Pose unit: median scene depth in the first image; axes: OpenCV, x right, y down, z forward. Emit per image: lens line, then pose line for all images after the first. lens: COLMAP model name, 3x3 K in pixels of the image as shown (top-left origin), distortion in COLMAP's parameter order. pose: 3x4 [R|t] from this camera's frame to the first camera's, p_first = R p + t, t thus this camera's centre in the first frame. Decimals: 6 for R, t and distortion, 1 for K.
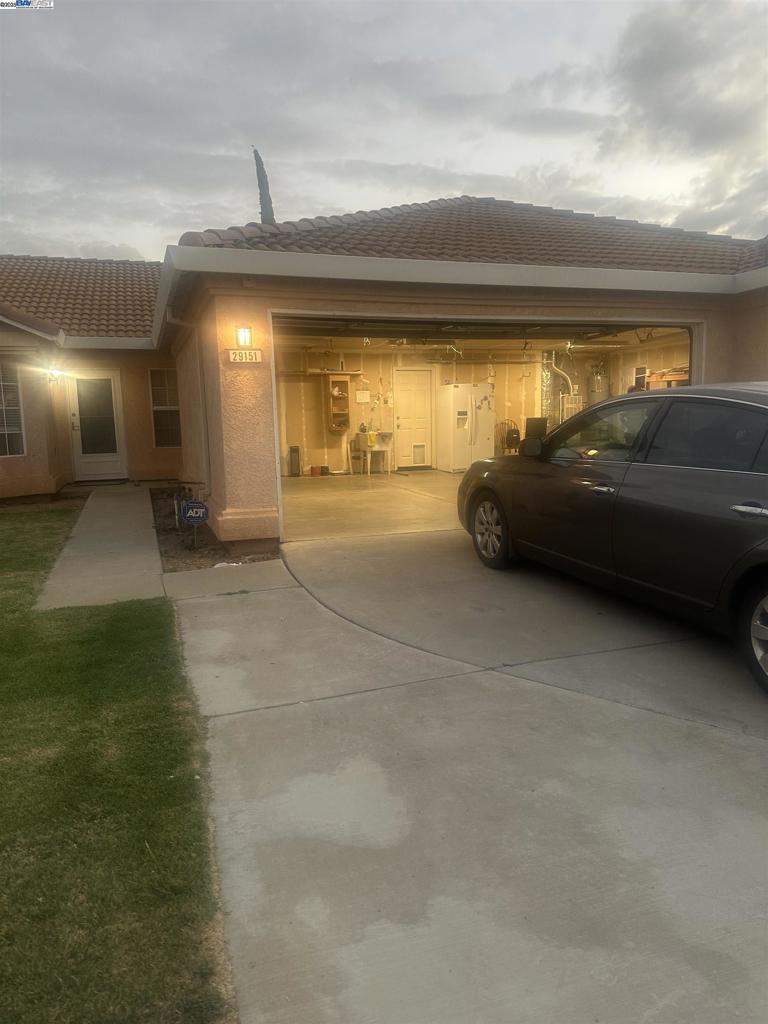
lens RADIAL K [[721.8, 0, 403.9], [0, 721.8, 511.2], [0, 0, 1]] dist [0.076262, -0.096286]
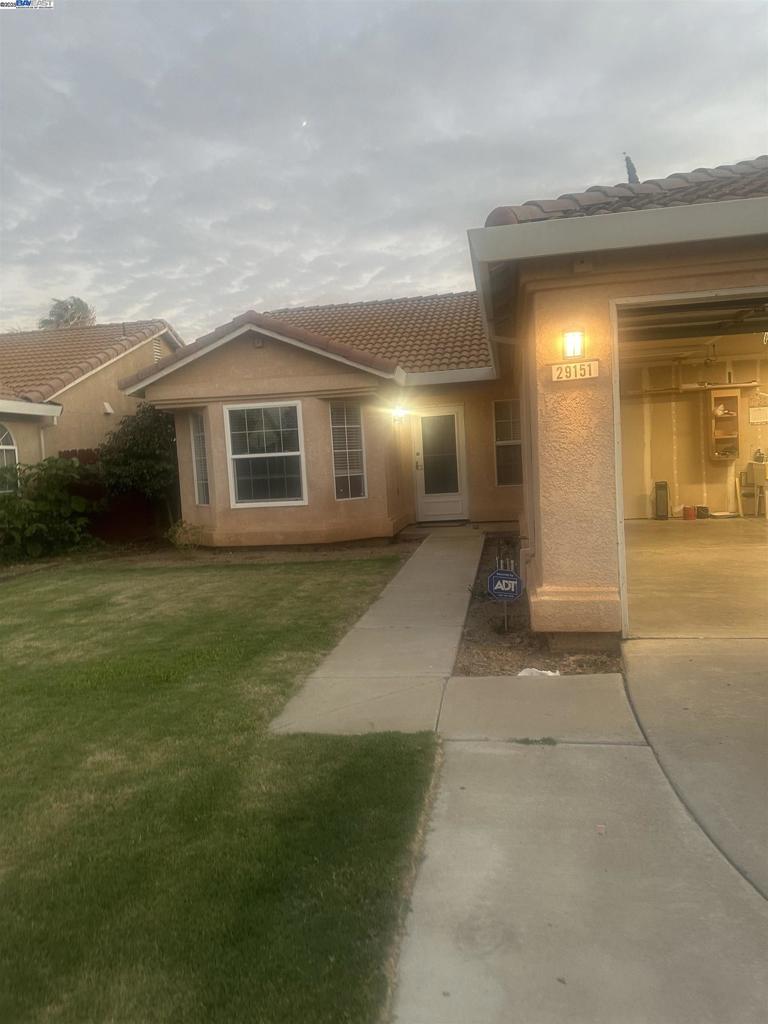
lens RADIAL K [[721.8, 0, 371.5], [0, 721.8, 510.4], [0, 0, 1]] dist [0.076262, -0.096286]
pose [[0.858248, 0.007294, -0.513183, -0.012996], [-0.026905, 0.999164, -0.030795, -0.027178], [0.512530, 0.040237, 0.857726, 0.158286]]
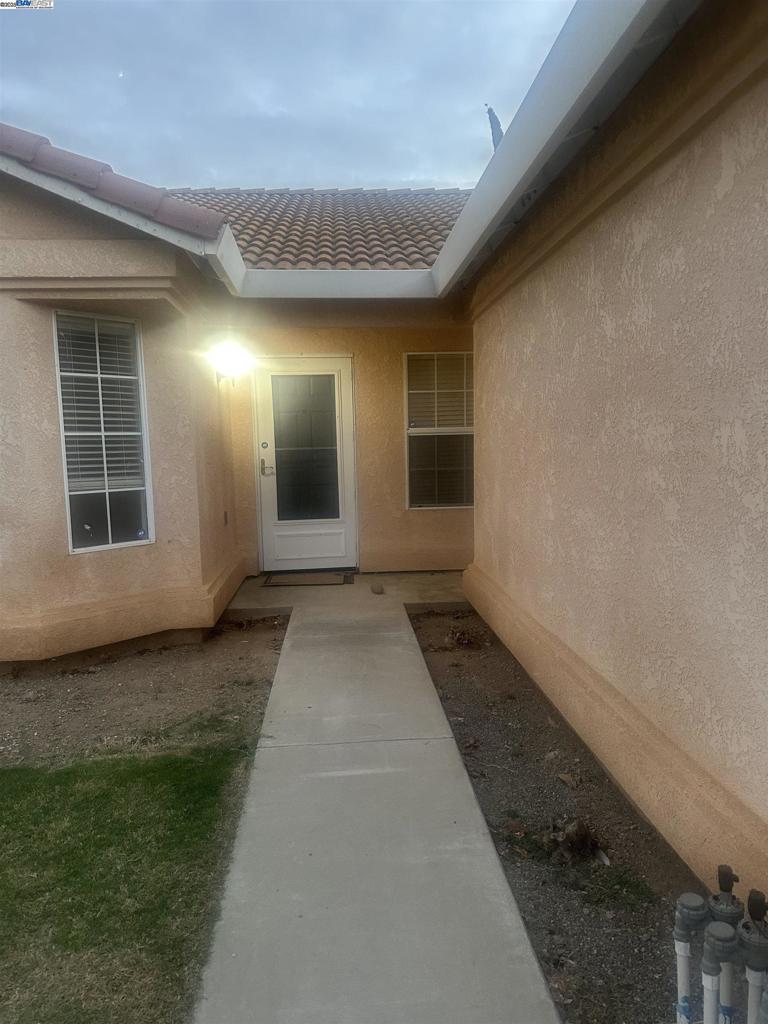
lens RADIAL K [[721.8, 0, 391.9], [0, 721.8, 517.7], [0, 0, 1]] dist [0.076262, -0.096286]
pose [[0.962327, 0.028022, -0.270448, -0.239909], [-0.032351, 0.999410, -0.011560, -0.082217], [0.269964, 0.019873, 0.962665, 0.567095]]
